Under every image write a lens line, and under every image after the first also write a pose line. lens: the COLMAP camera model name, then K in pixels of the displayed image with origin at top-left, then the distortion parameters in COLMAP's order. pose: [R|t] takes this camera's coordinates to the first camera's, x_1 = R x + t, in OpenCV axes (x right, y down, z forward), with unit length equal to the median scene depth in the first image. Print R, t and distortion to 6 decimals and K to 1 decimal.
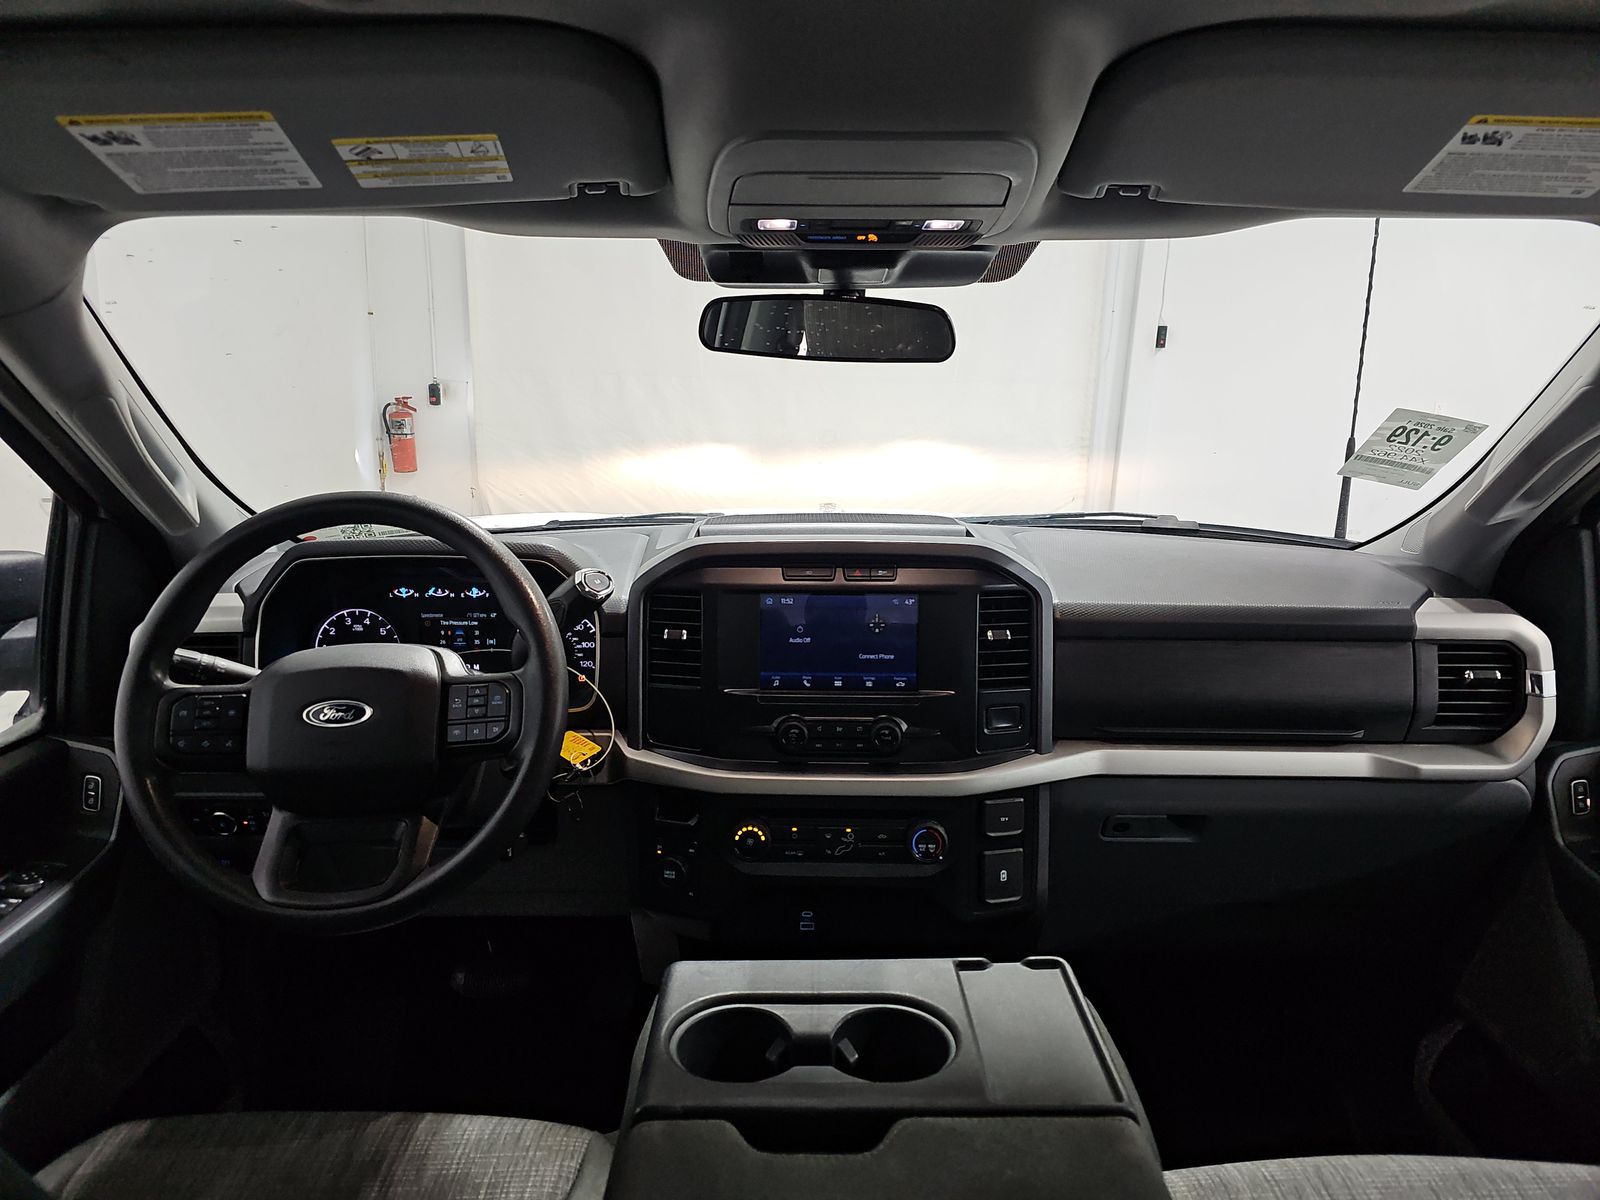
lens RADIAL K [[1087.5, 0, 803.0], [0, 1087.5, 606.2], [0, 0, 1]] dist [0.039384, -0.024516]
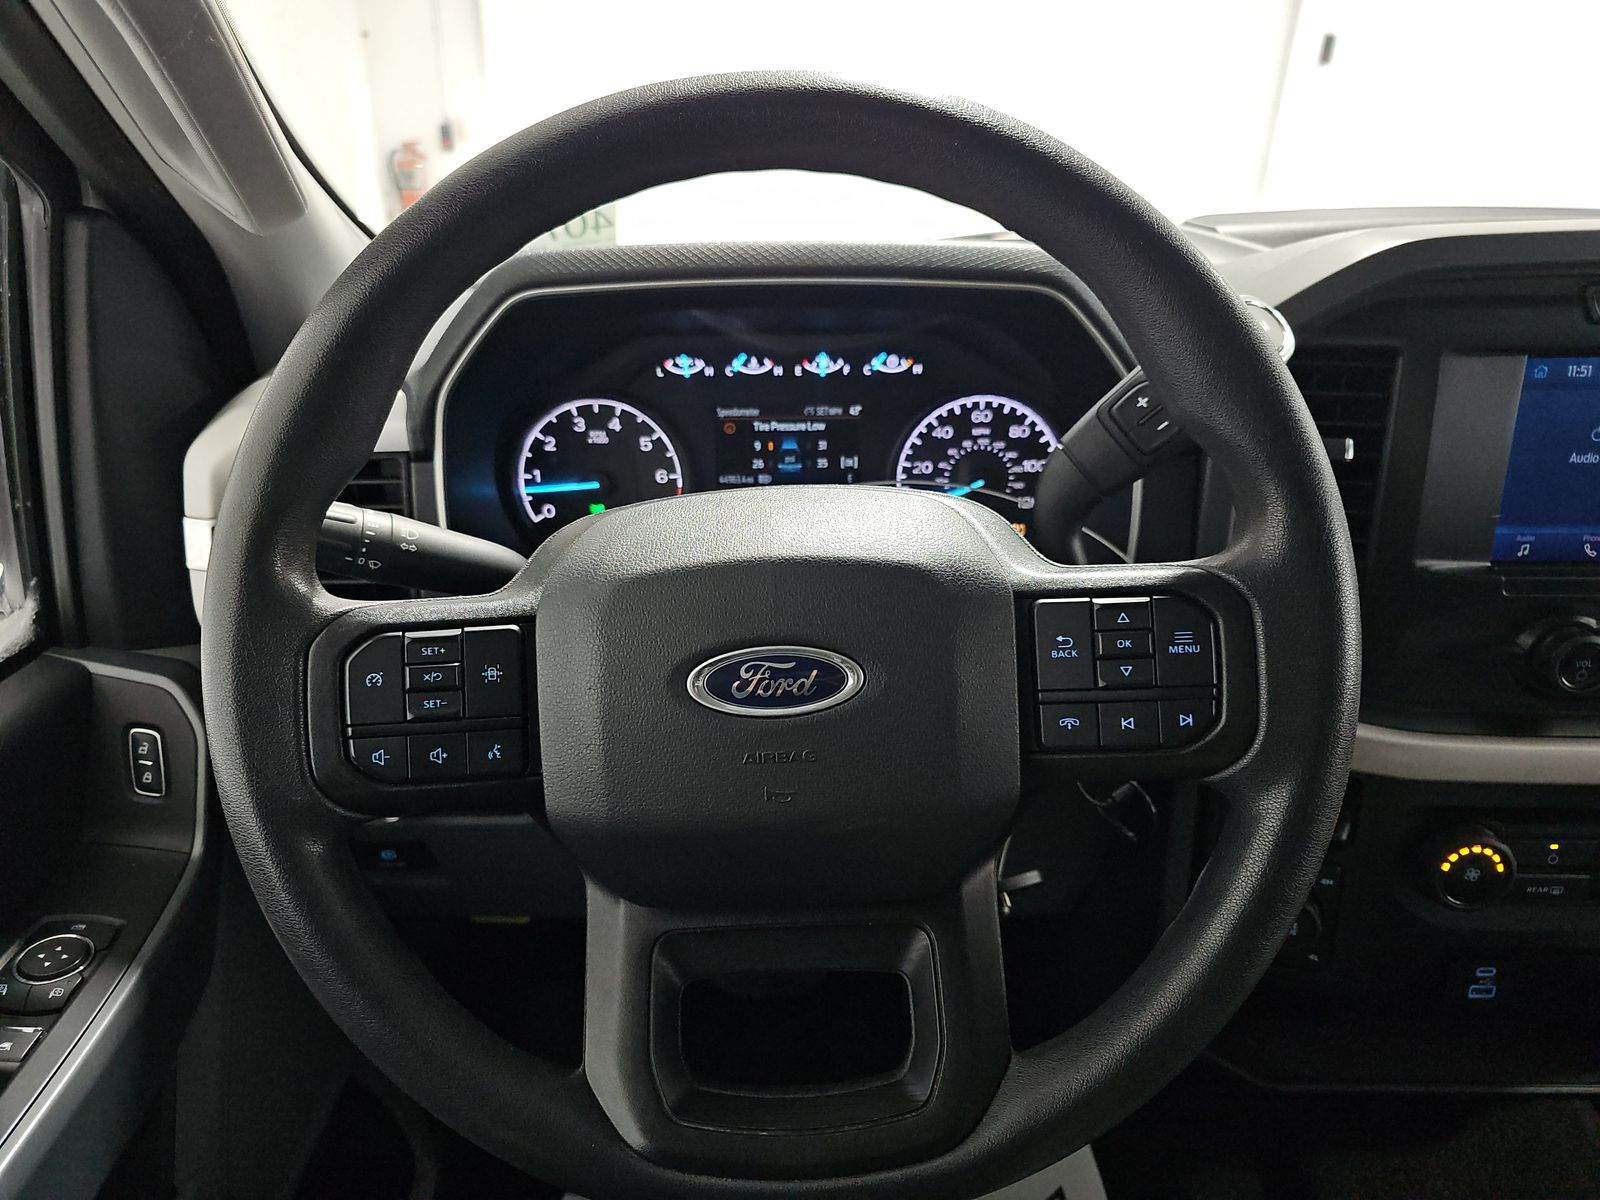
lens RADIAL K [[1087.5, 0, 772.7], [0, 1087.5, 618.9], [0, 0, 1]] dist [0.039384, -0.024516]
pose [[0.999676, -0.005819, -0.024790, -0.312597], [0.010743, 0.979032, 0.203422, -0.000404], [0.023086, -0.203622, 0.978777, 0.475195]]
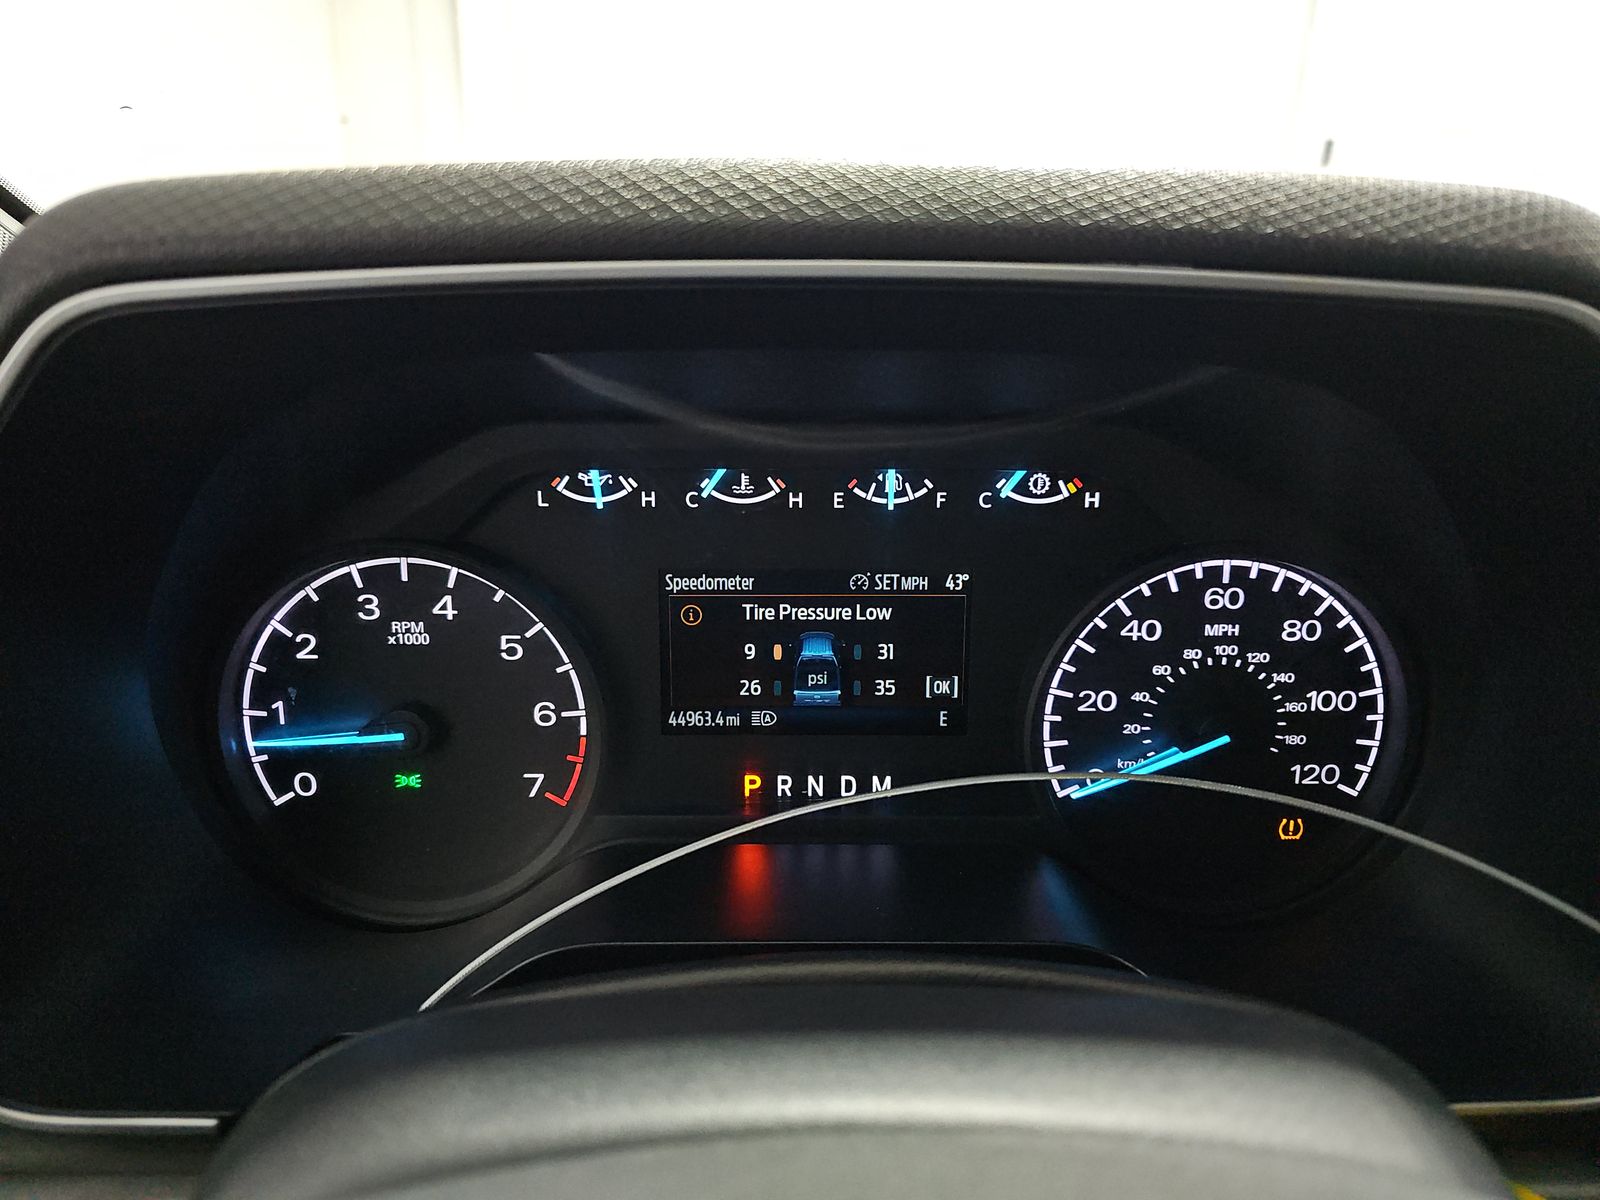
lens RADIAL K [[1087.5, 0, 793.9], [0, 1087.5, 586.4], [0, 0, 1]] dist [0.039384, -0.024516]
pose [[0.999980, -0.000556, 0.006328, -0.323990], [-0.000041, 0.995569, 0.094035, -0.013941], [-0.006352, -0.094033, 0.995549, 0.760389]]
